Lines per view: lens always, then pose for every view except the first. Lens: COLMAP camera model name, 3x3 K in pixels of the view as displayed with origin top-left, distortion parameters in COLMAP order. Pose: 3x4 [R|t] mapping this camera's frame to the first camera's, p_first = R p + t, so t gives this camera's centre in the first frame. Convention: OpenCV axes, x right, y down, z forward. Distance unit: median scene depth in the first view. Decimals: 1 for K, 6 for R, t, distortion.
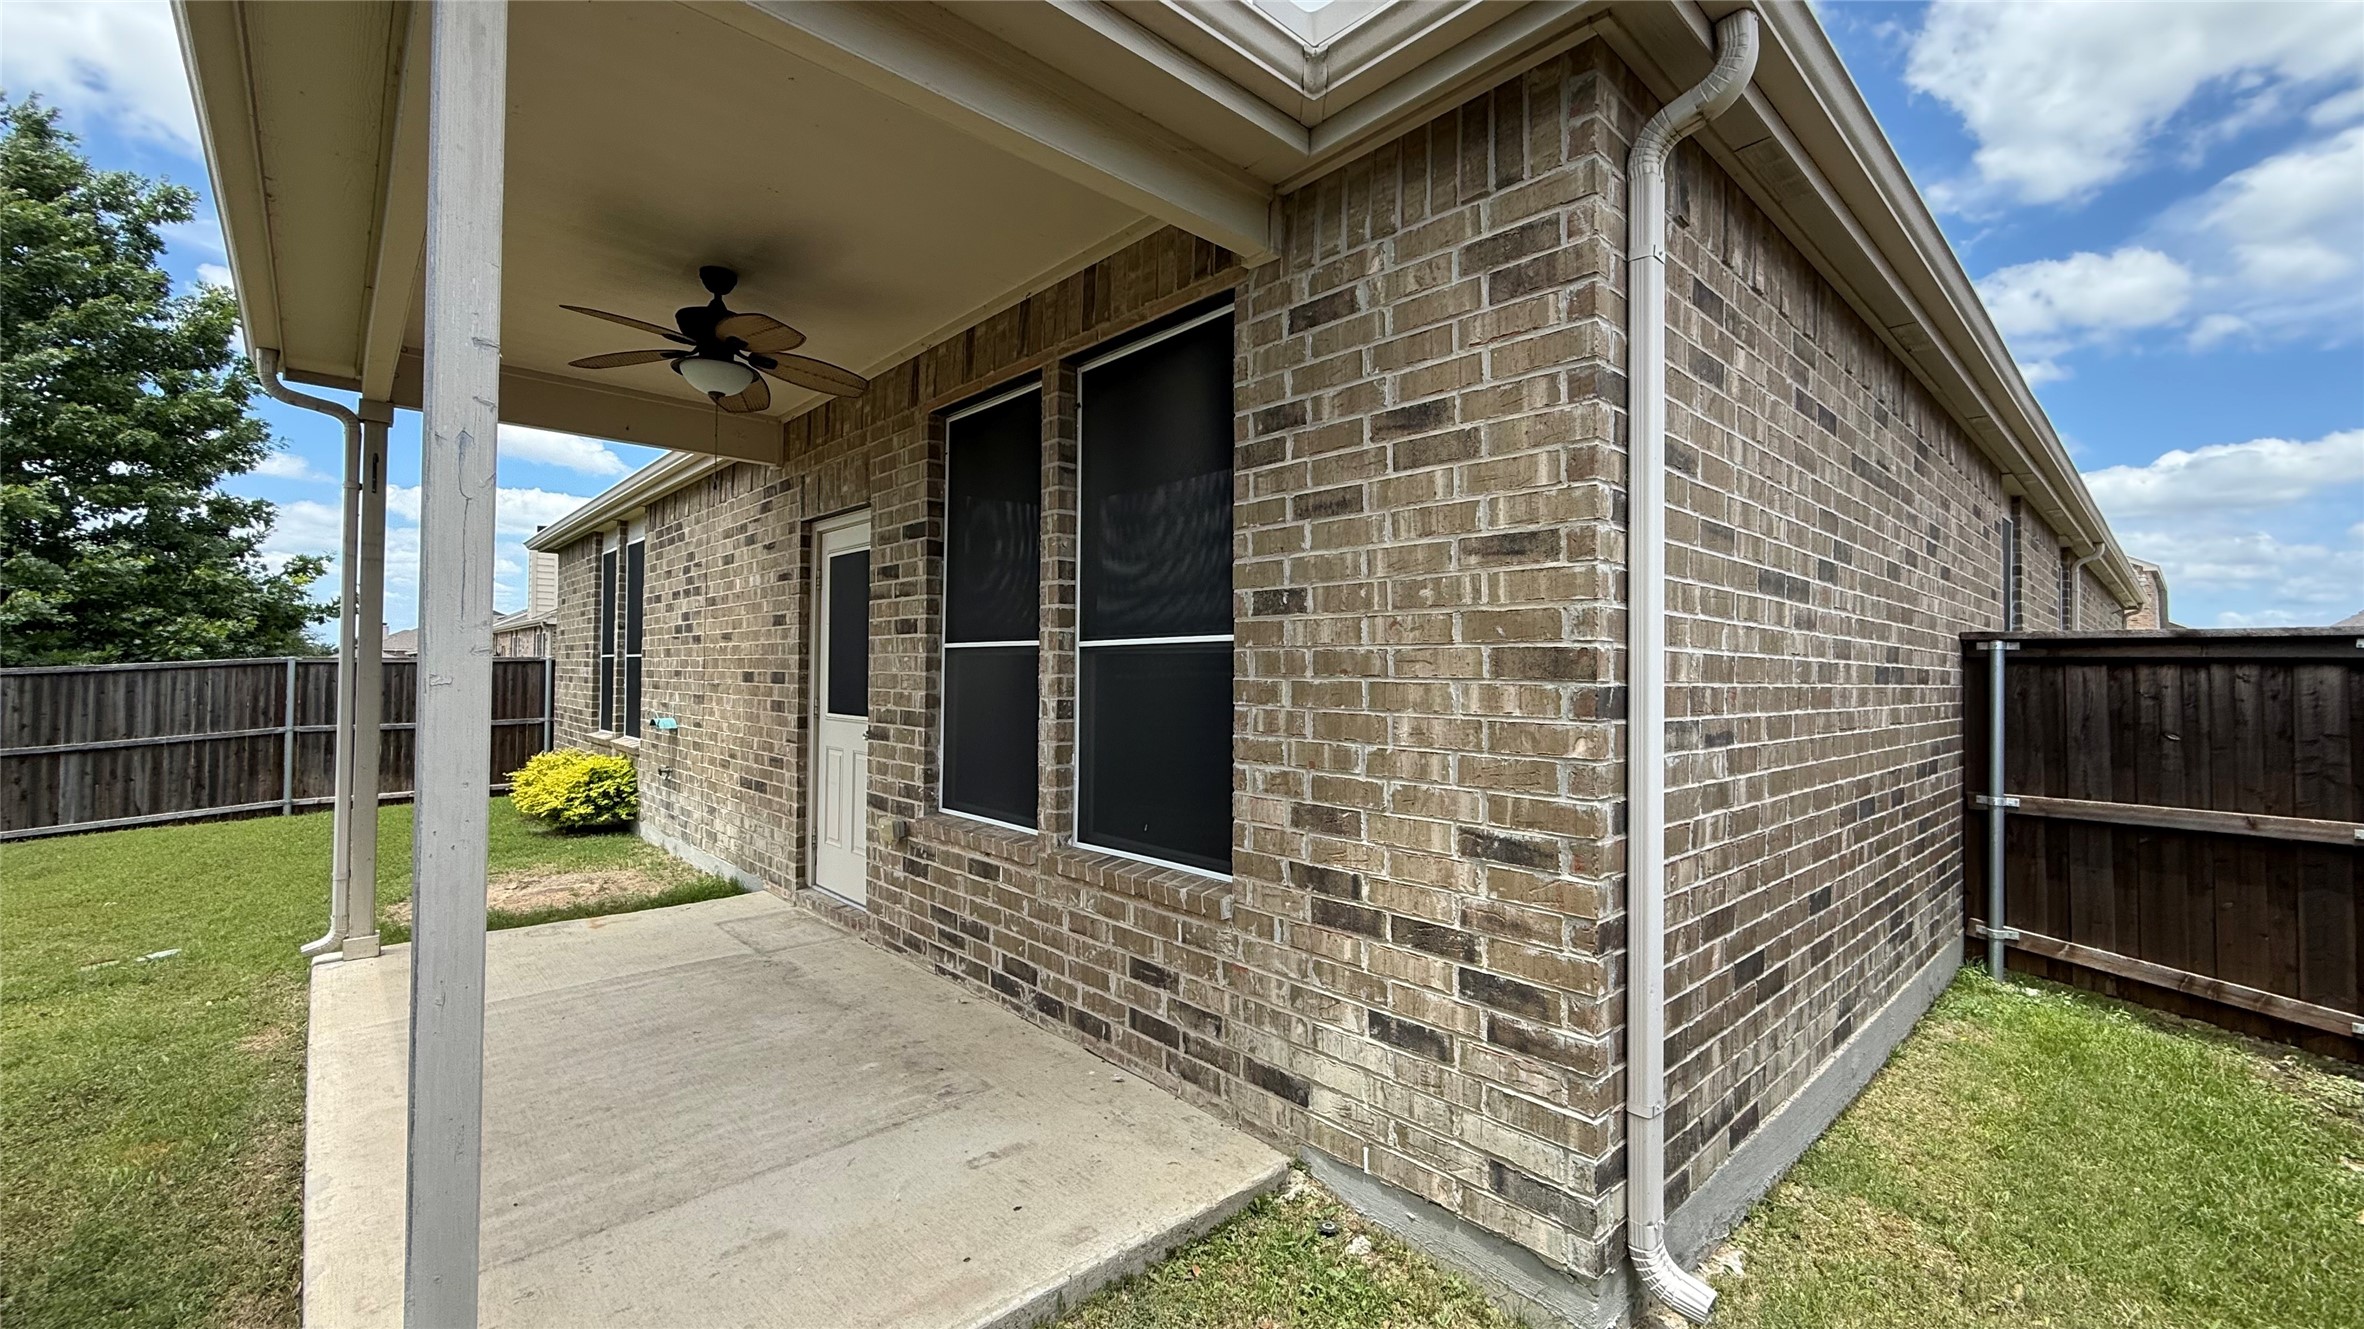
lens RADIAL K [[930.1, 0, 1182.0], [0, 930.1, 664.5], [0, 0, 1]] dist [0.000059, 0.000084]
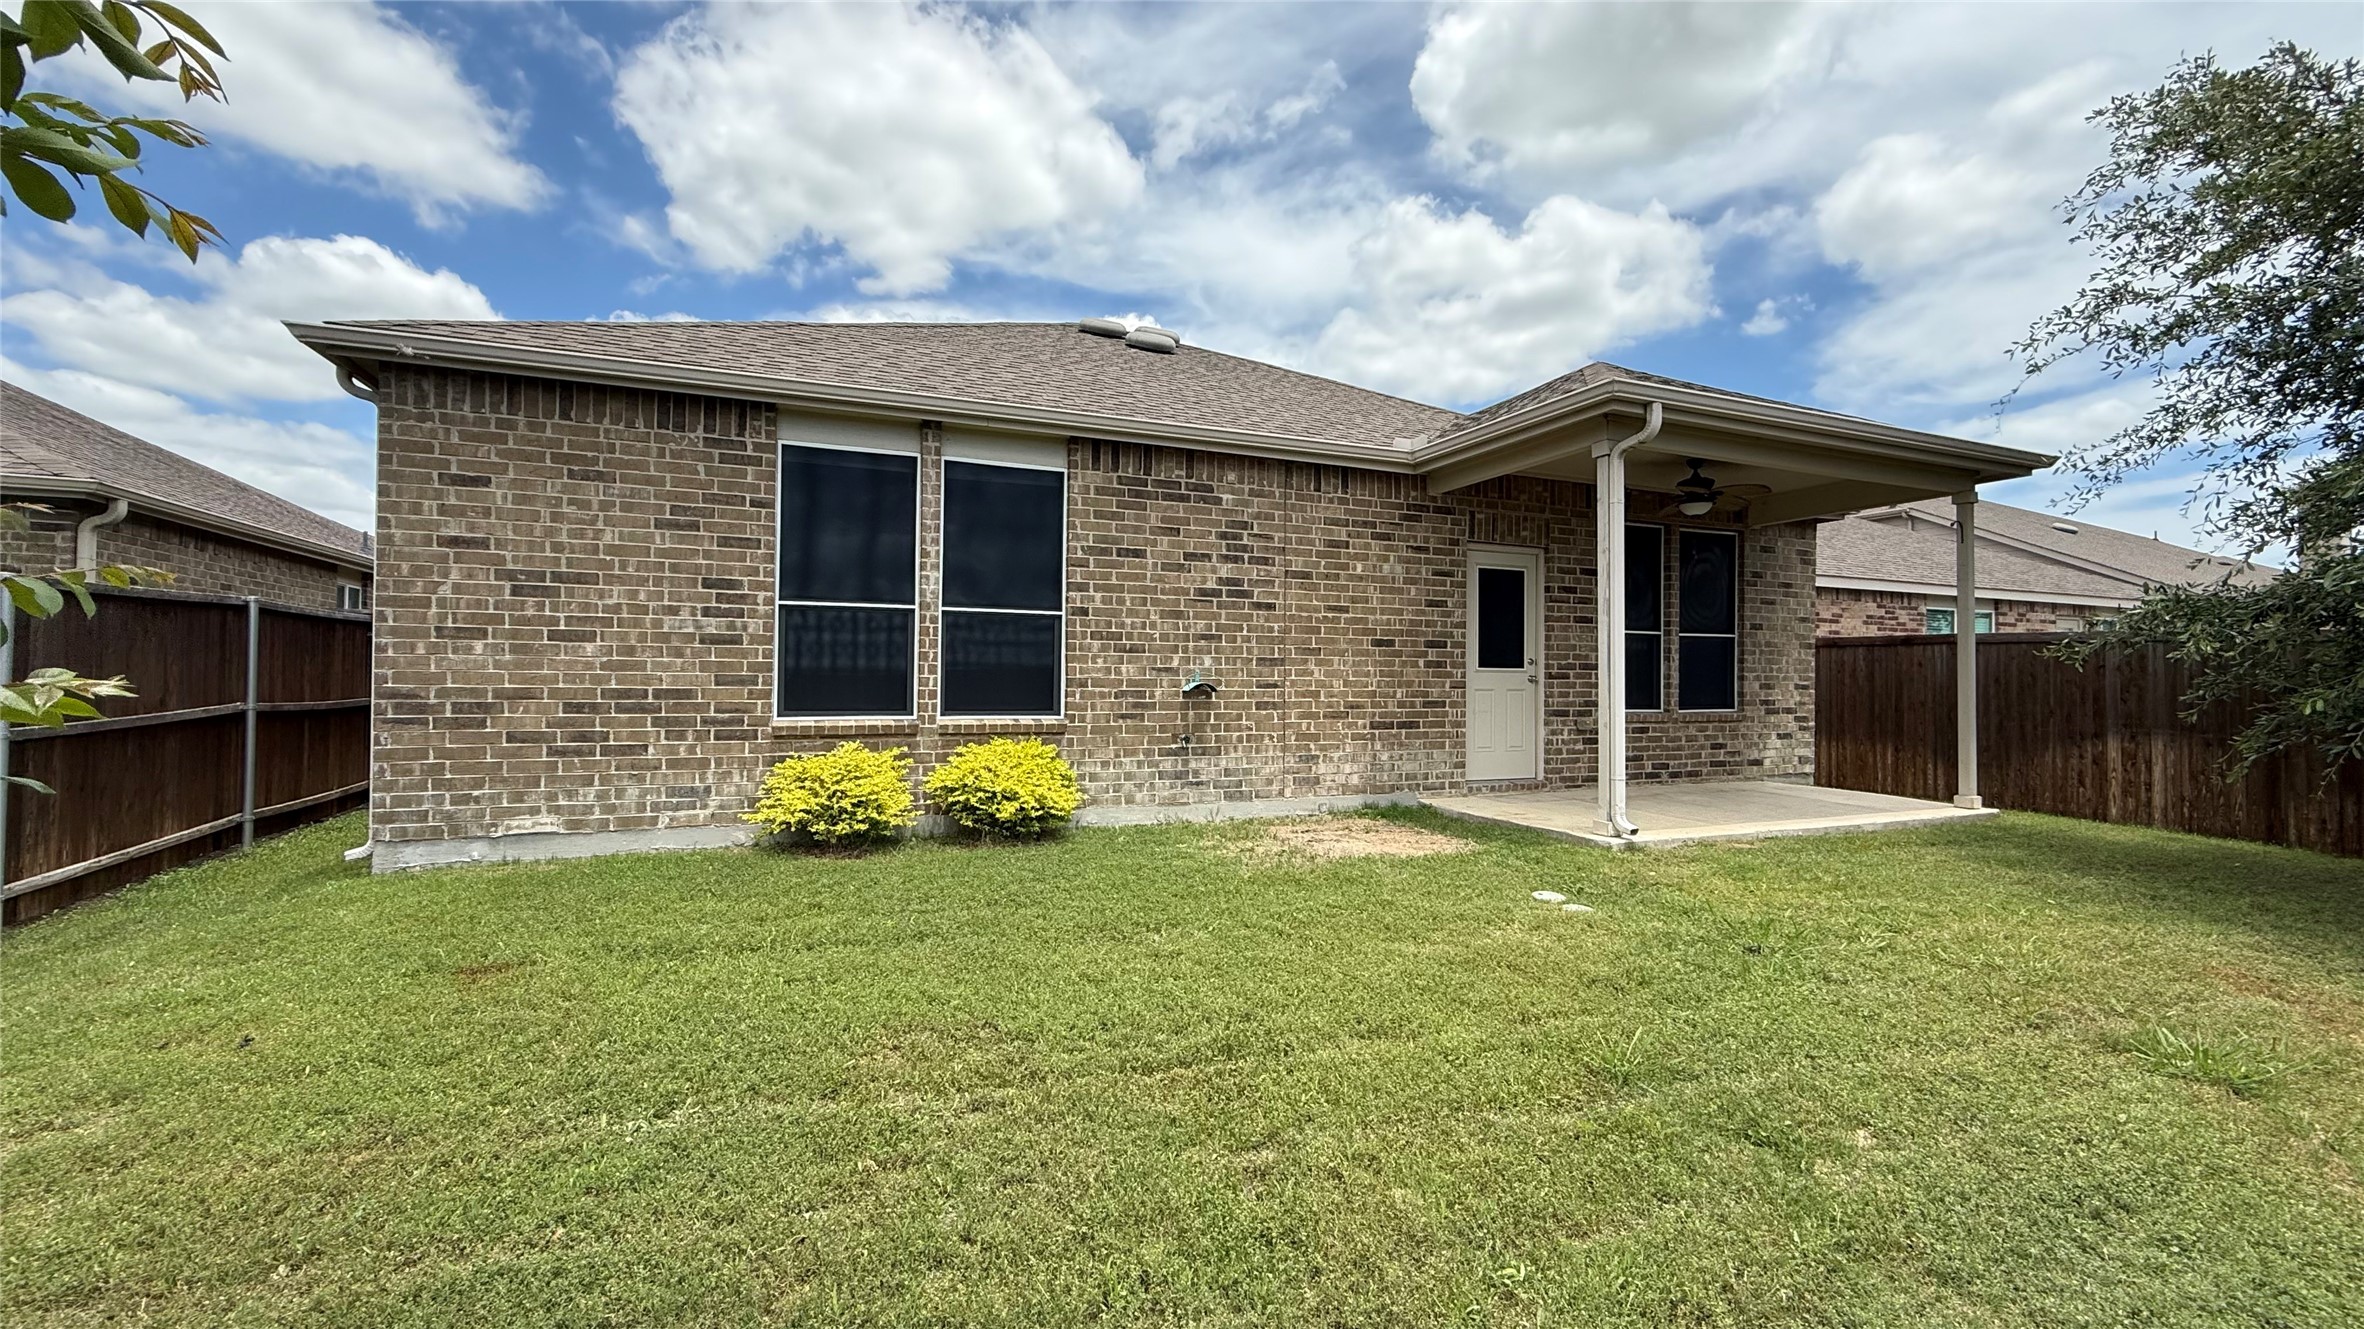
lens RADIAL K [[930.1, 0, 1182.0], [0, 930.1, 664.5], [0, 0, 1]] dist [0.000059, 0.000084]
pose [[0.343813, 0.001095, 0.939038, -4.078291], [-0.015066, 0.999877, 0.004350, 0.095726], [-0.938917, -0.015644, 0.343787, 1.884928]]
